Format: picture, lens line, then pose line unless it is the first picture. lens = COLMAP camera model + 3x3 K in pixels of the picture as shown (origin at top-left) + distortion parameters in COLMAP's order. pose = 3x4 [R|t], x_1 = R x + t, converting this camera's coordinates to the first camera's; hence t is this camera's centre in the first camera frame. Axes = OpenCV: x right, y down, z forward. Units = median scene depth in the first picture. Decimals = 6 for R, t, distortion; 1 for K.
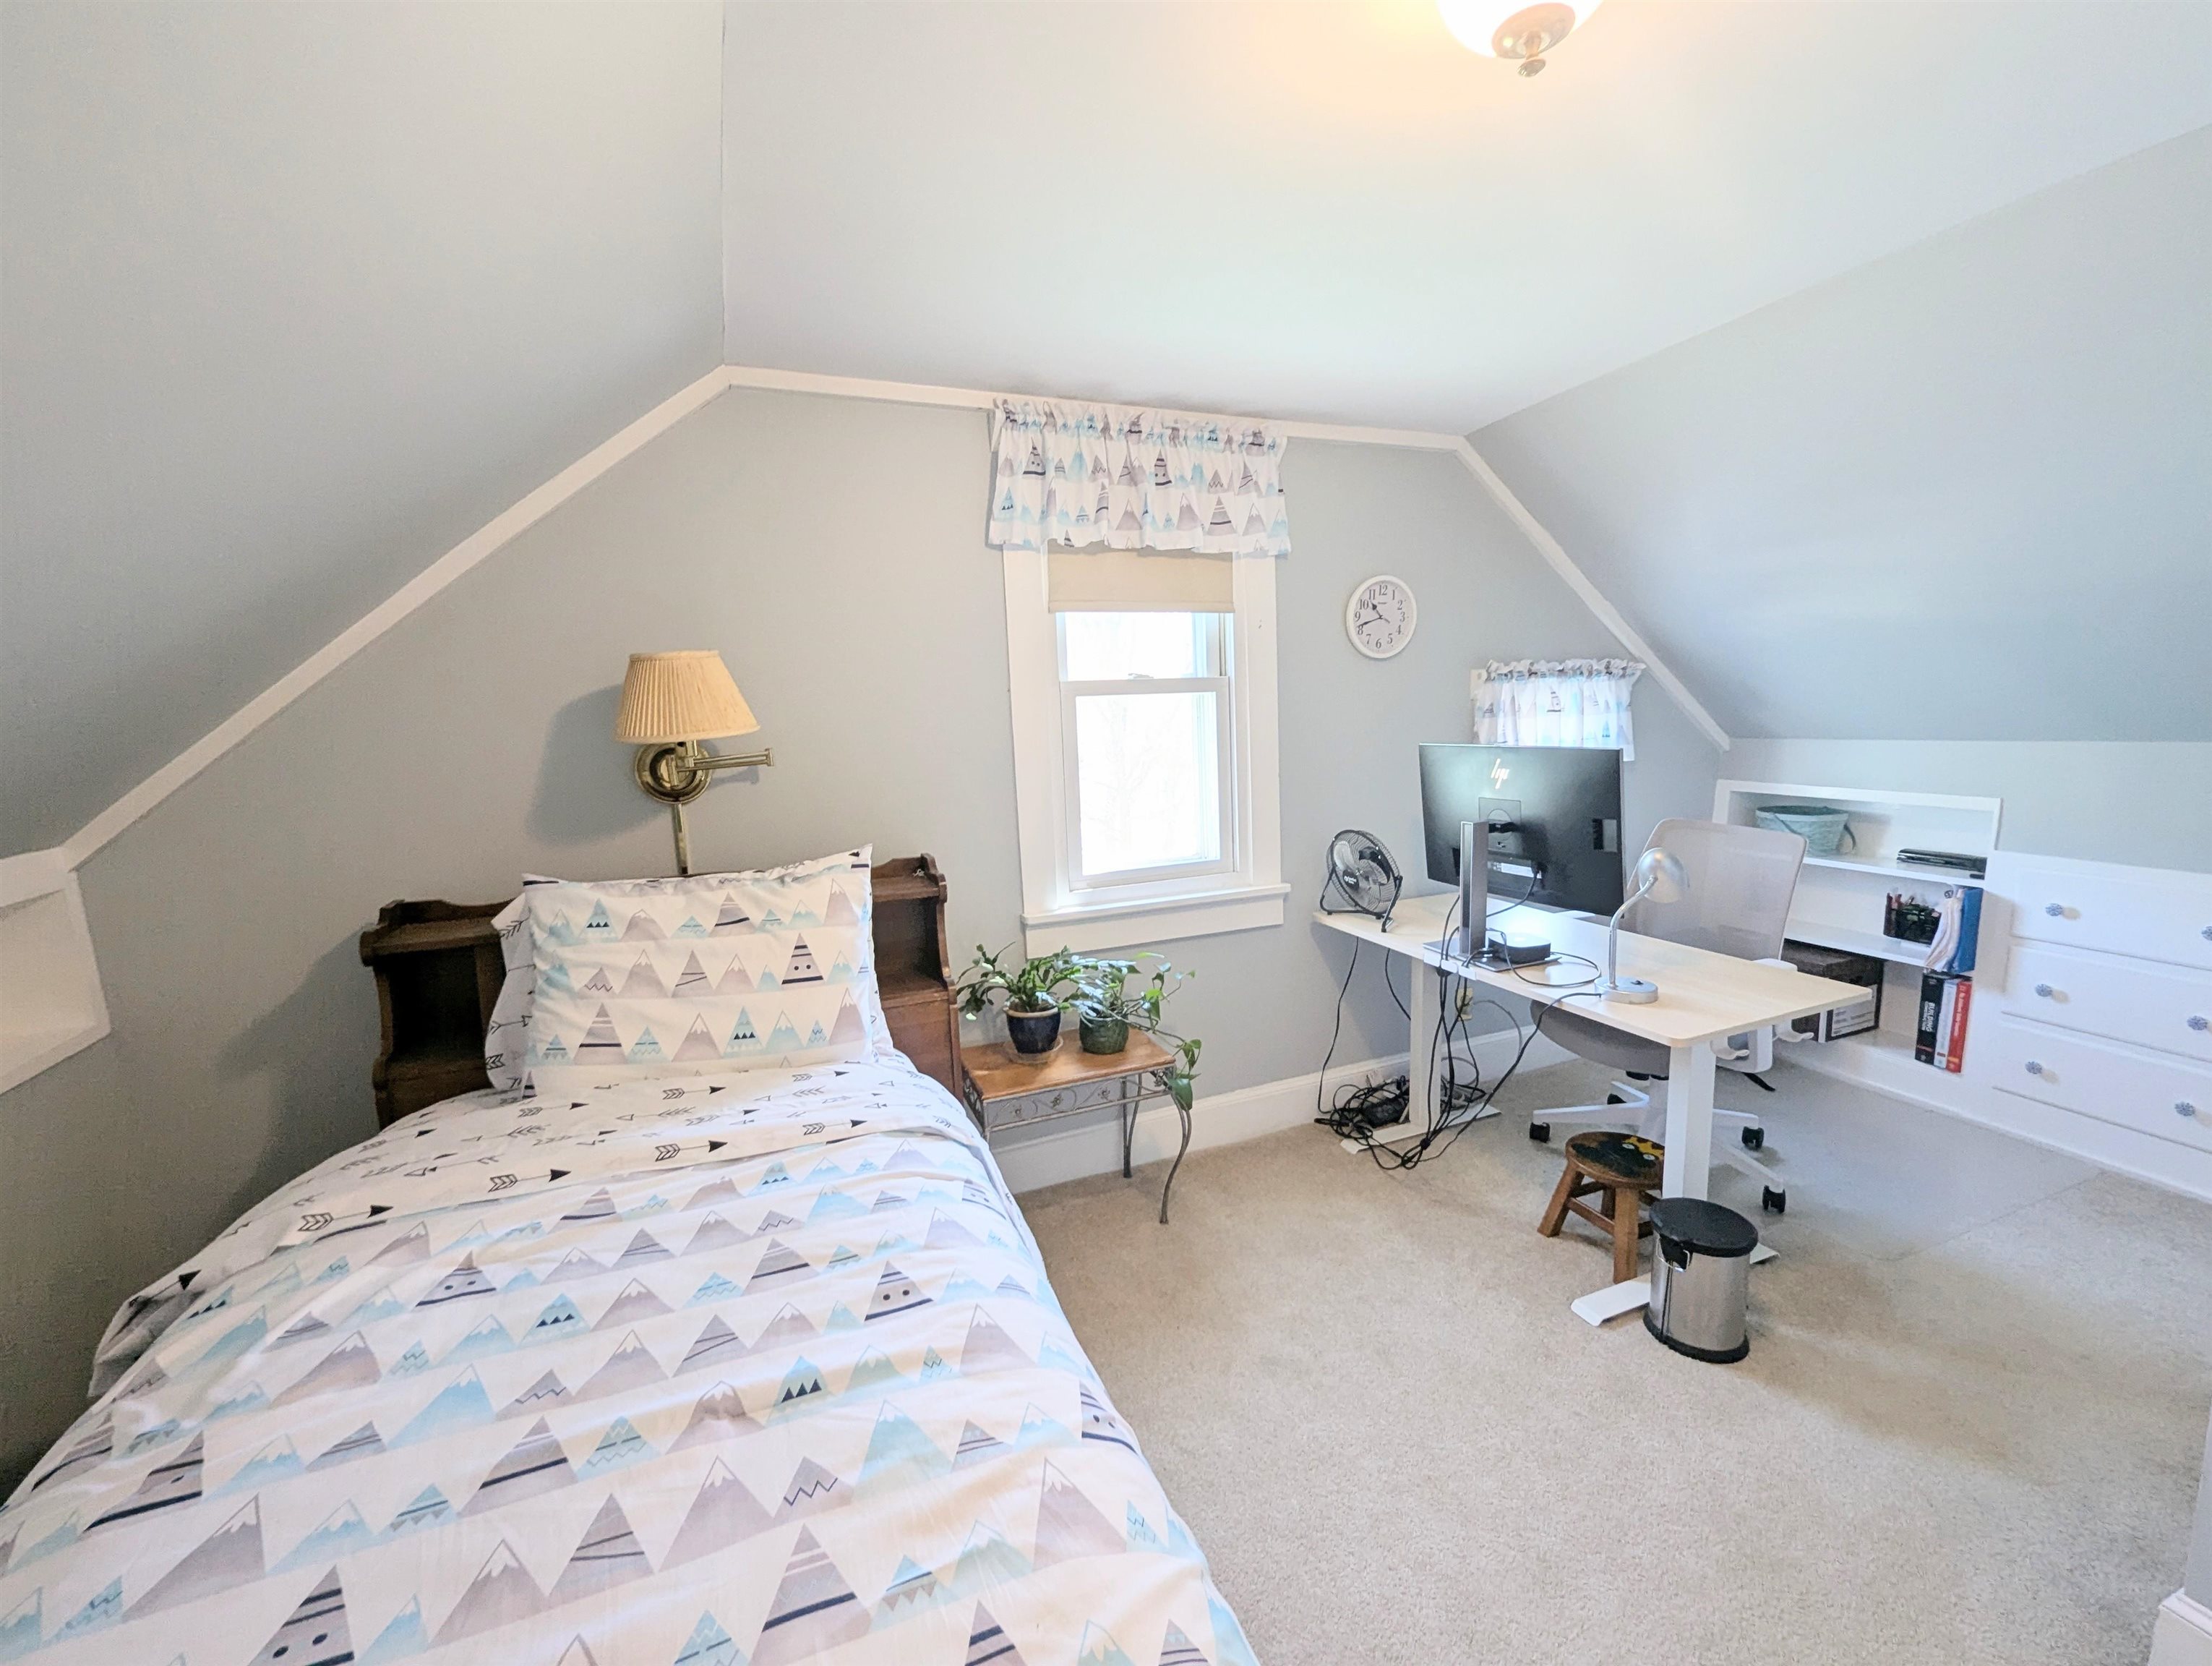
lens RADIAL K [[910.7, 0, 1115.5], [0, 910.7, 856.1], [0, 0, 1]] dist [0.000918, -0.000768]
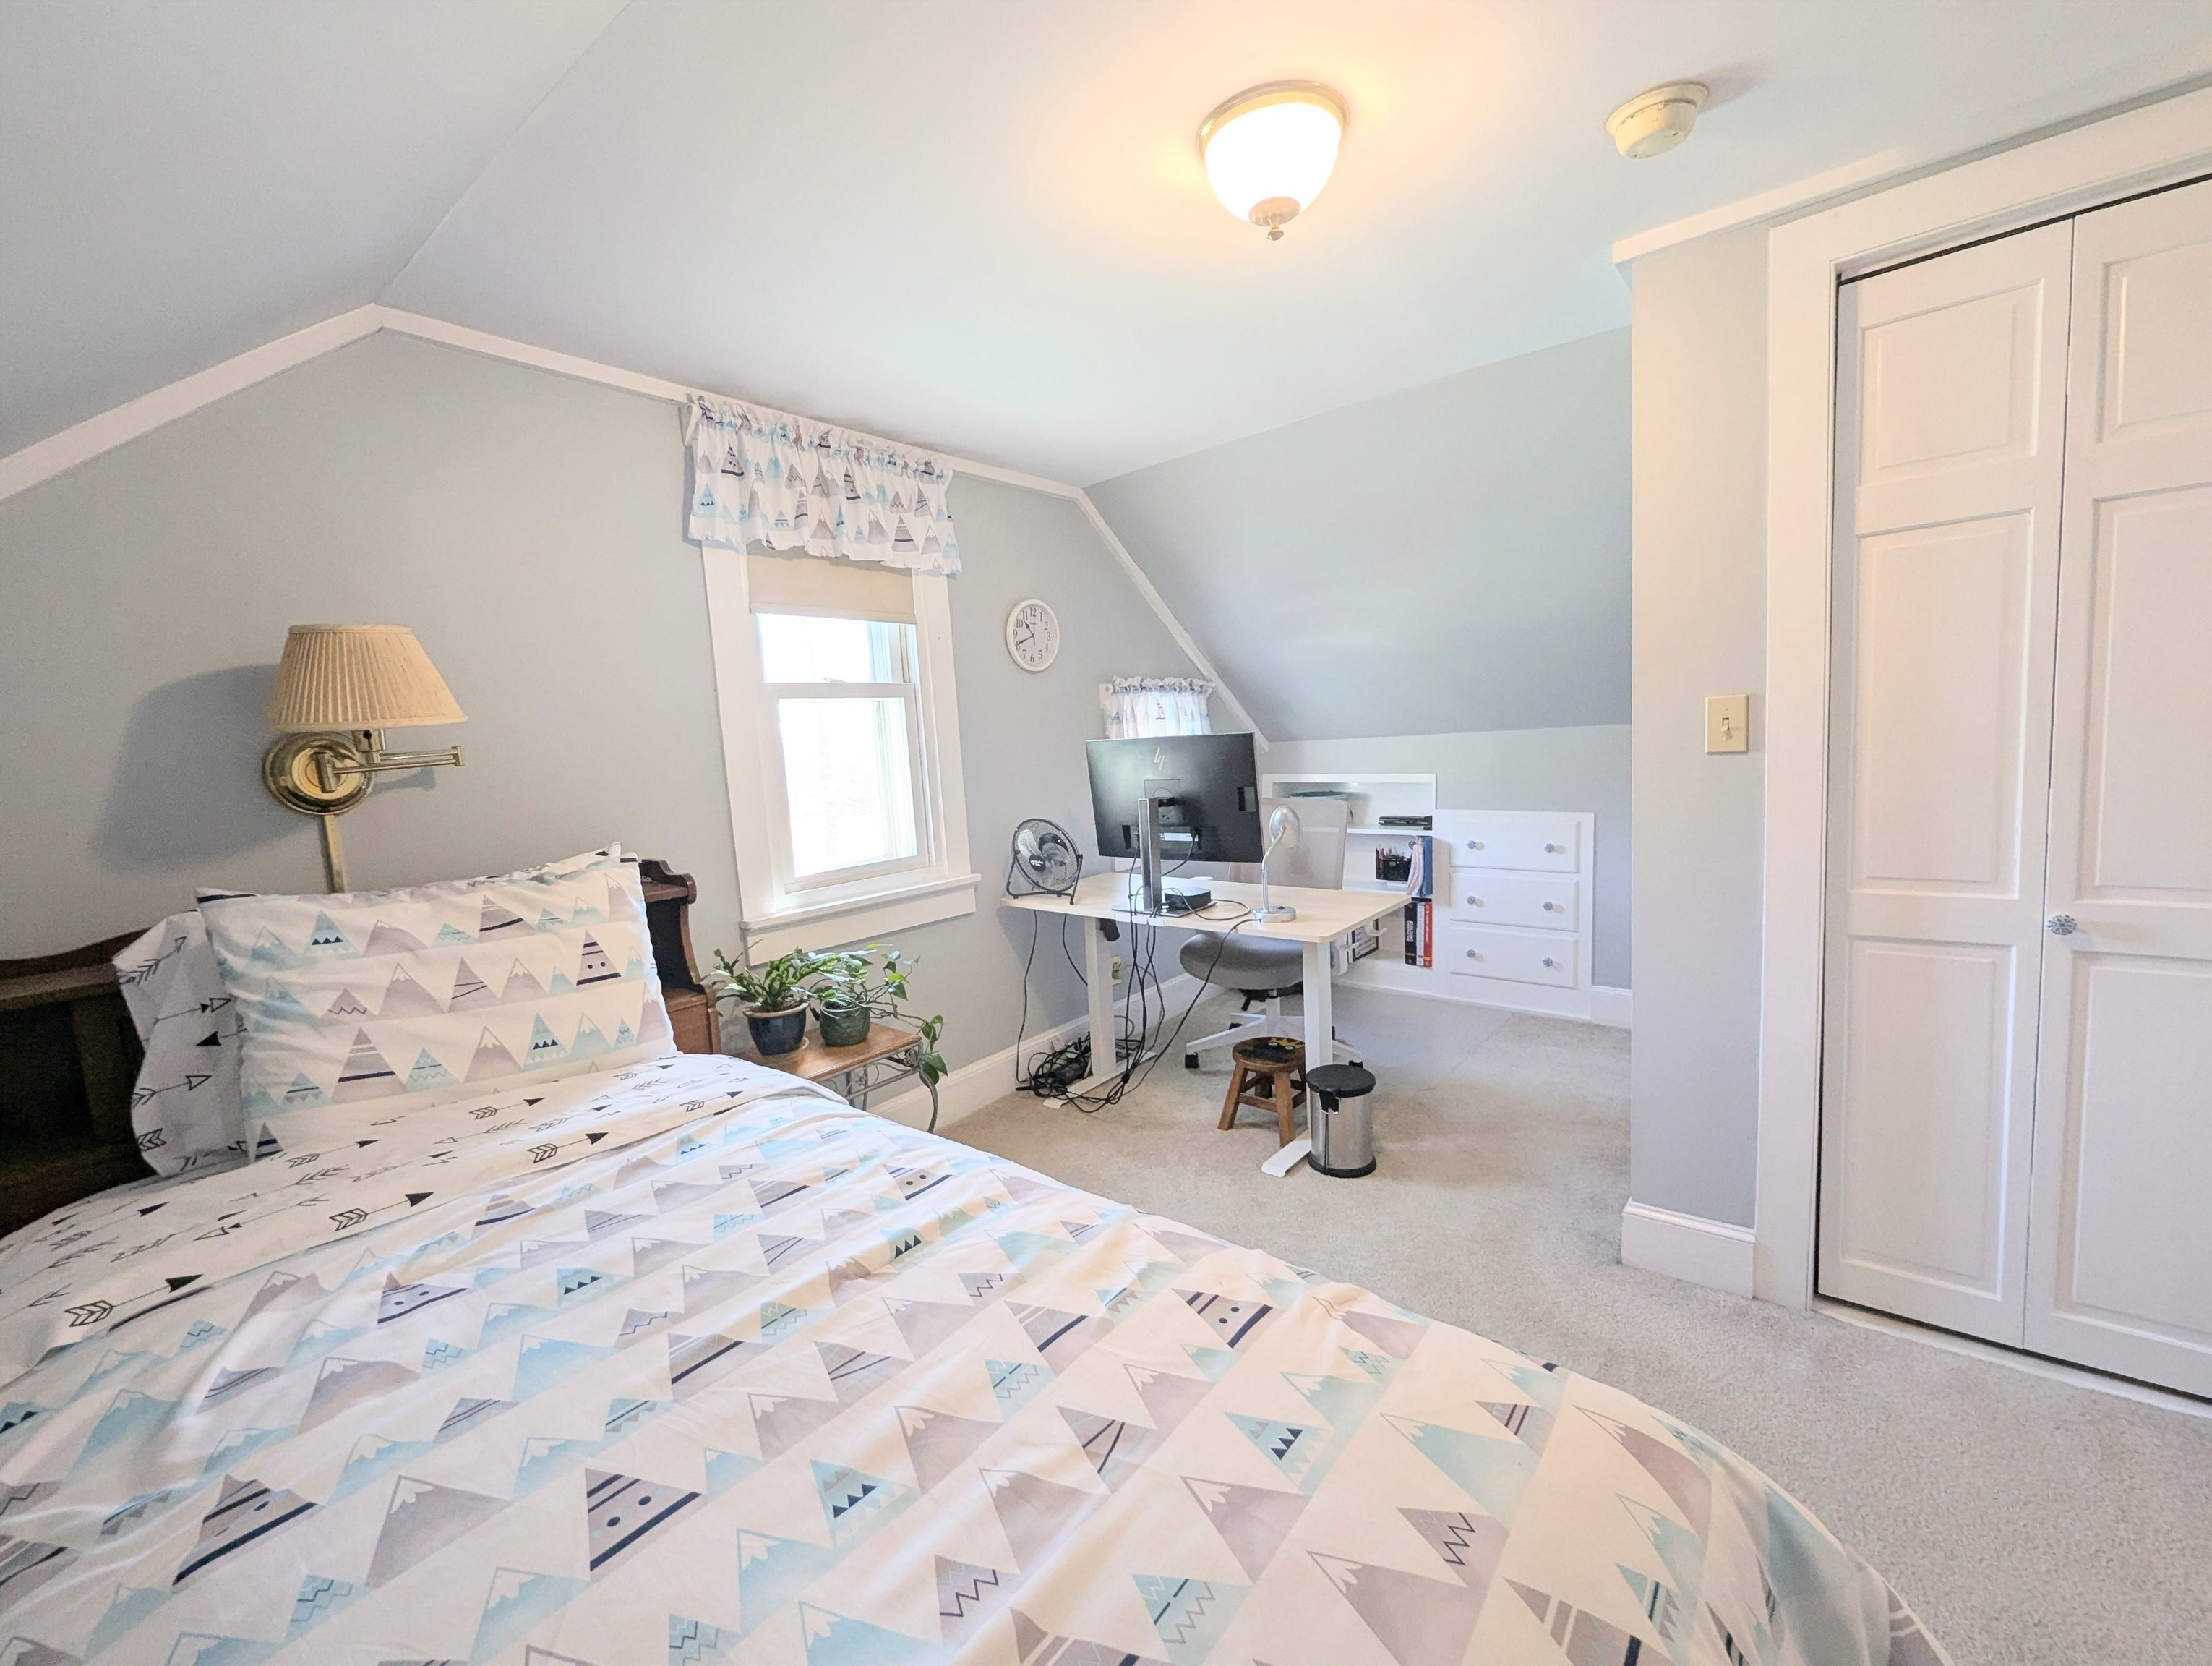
lens RADIAL K [[910.7, 0, 1111.6], [0, 910.7, 854.2], [0, 0, 1]] dist [0.000918, -0.000768]
pose [[0.877928, -0.074445, 0.472969, -0.237369], [0.097306, 0.994965, -0.024013, 0.062899], [-0.468800, 0.067104, 0.880752, -0.049079]]
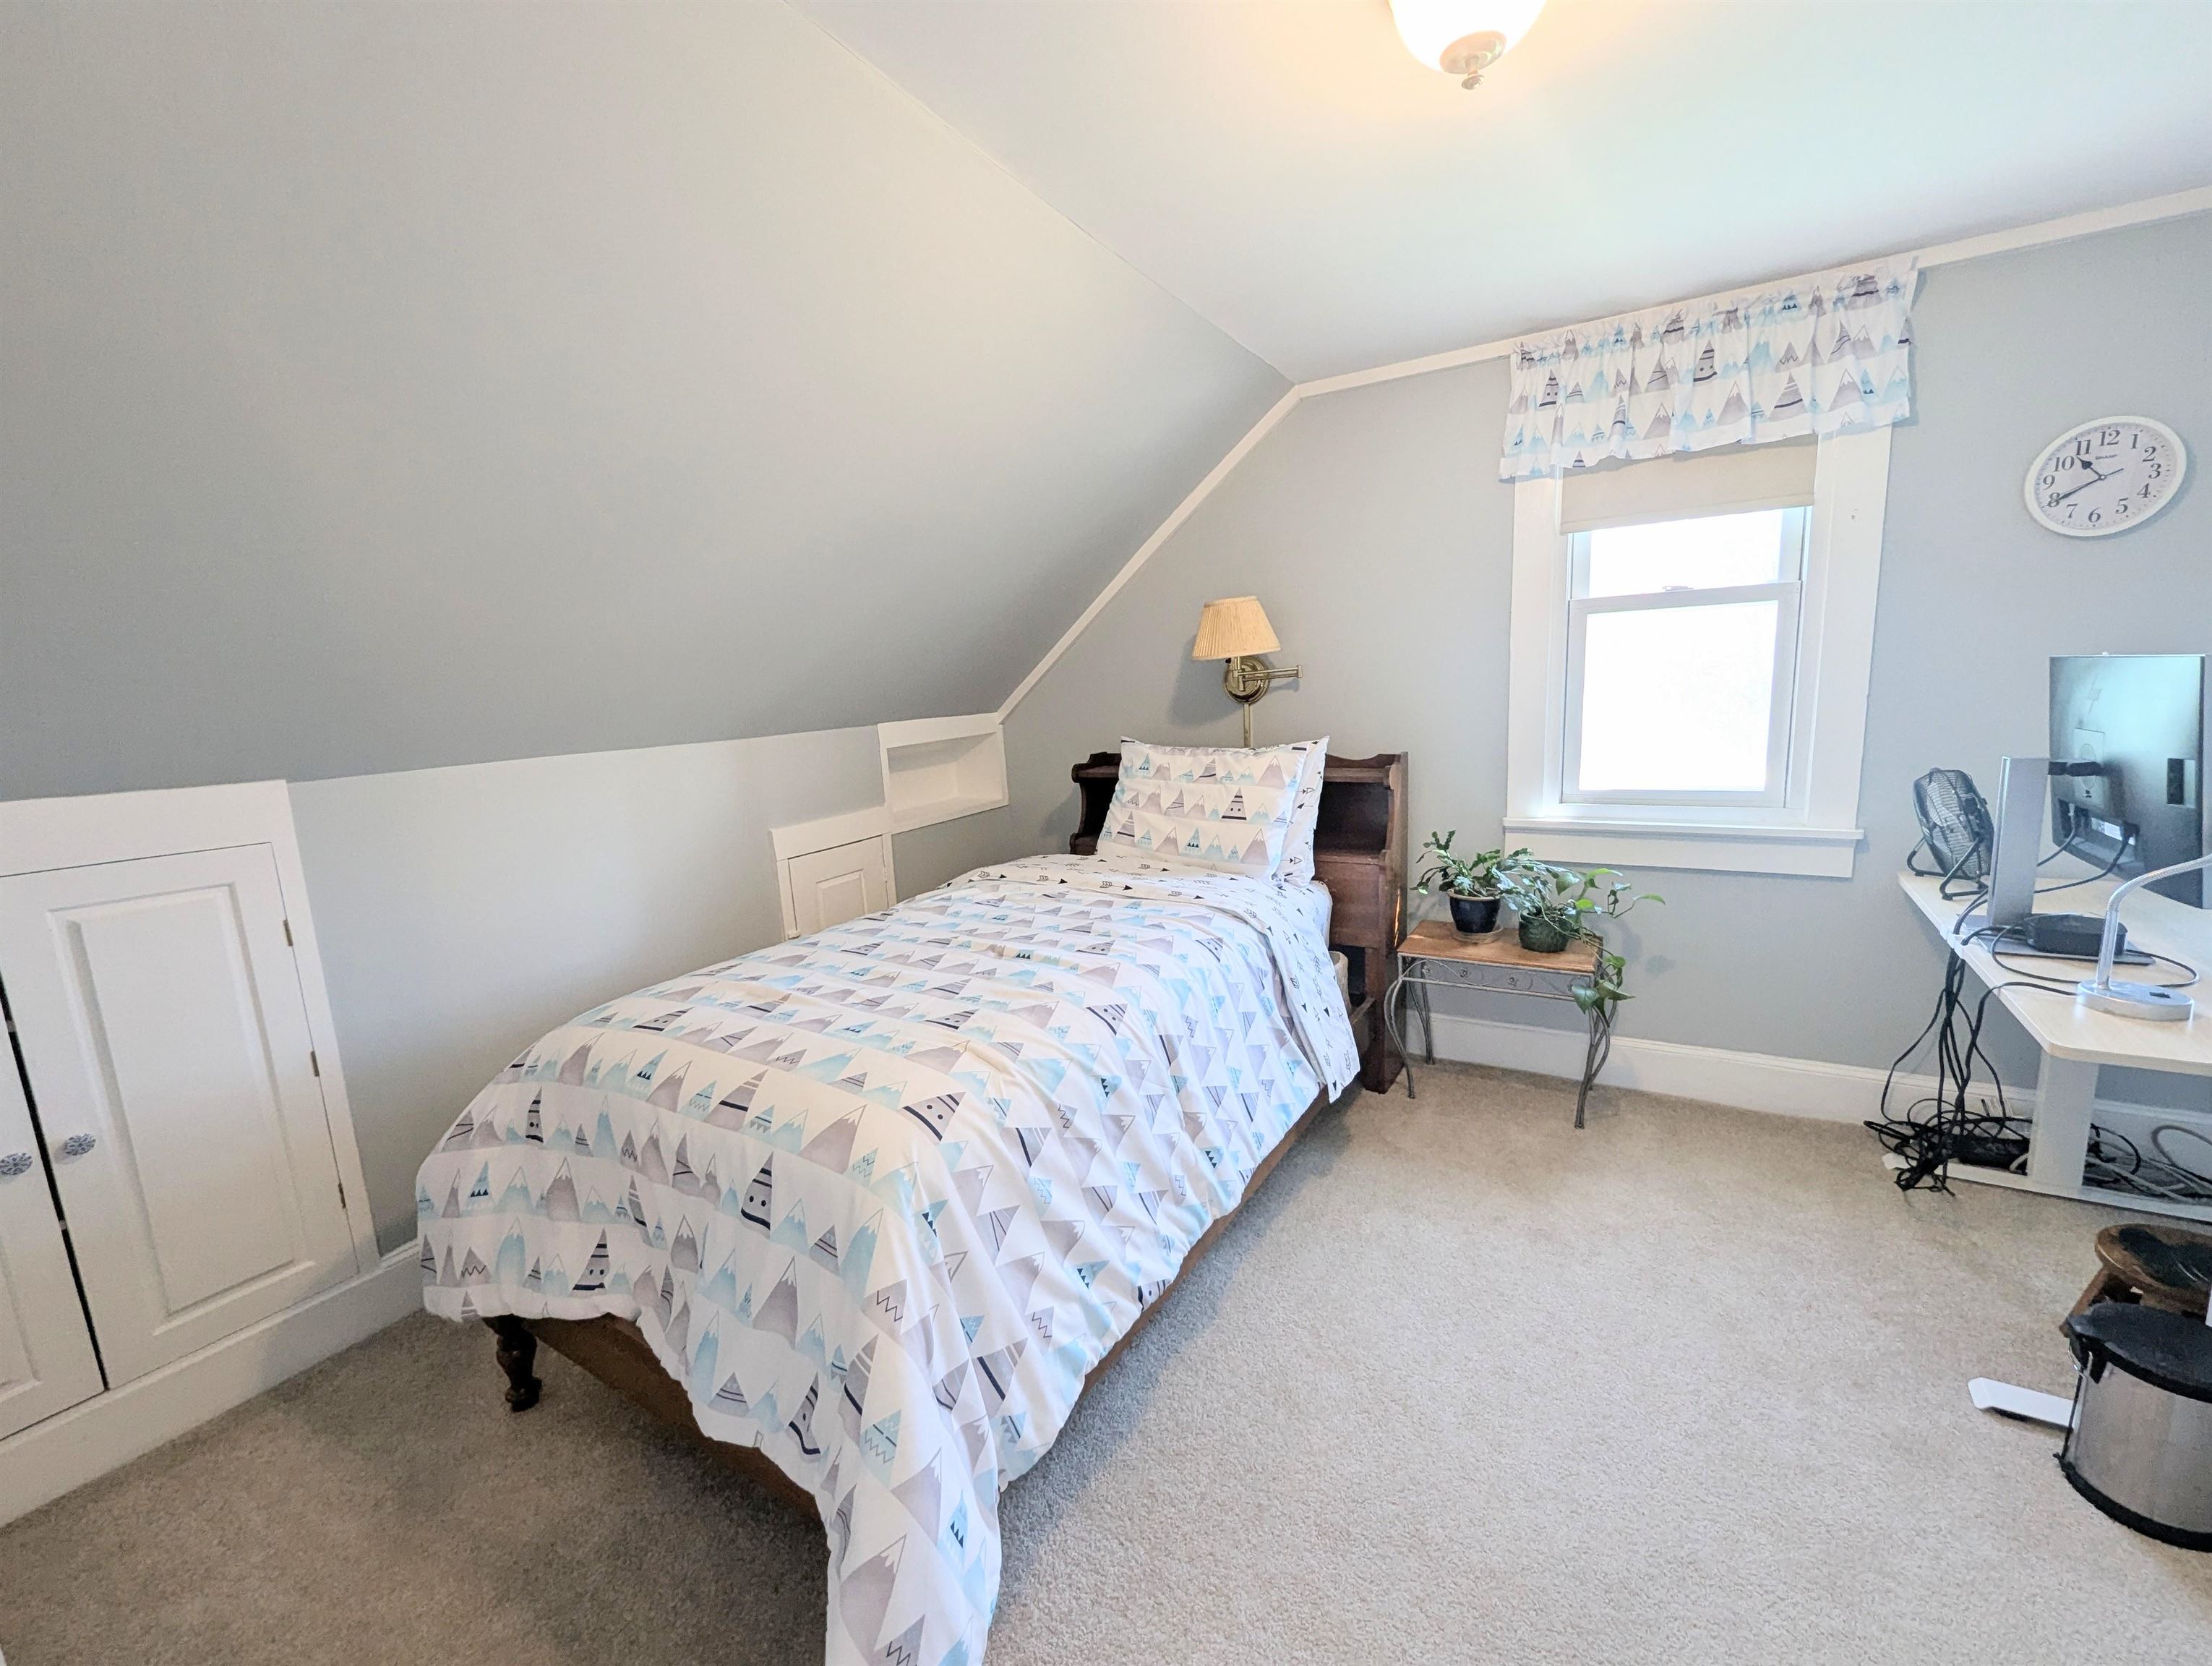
lens RADIAL K [[910.7, 0, 1130.1], [0, 910.7, 868.1], [0, 0, 1]] dist [0.000918, -0.000768]
pose [[0.604416, 0.166199, -0.779140, 0.562576], [-0.100315, 0.986090, 0.132525, 0.026588], [0.790328, -0.001941, 0.612681, -0.048574]]
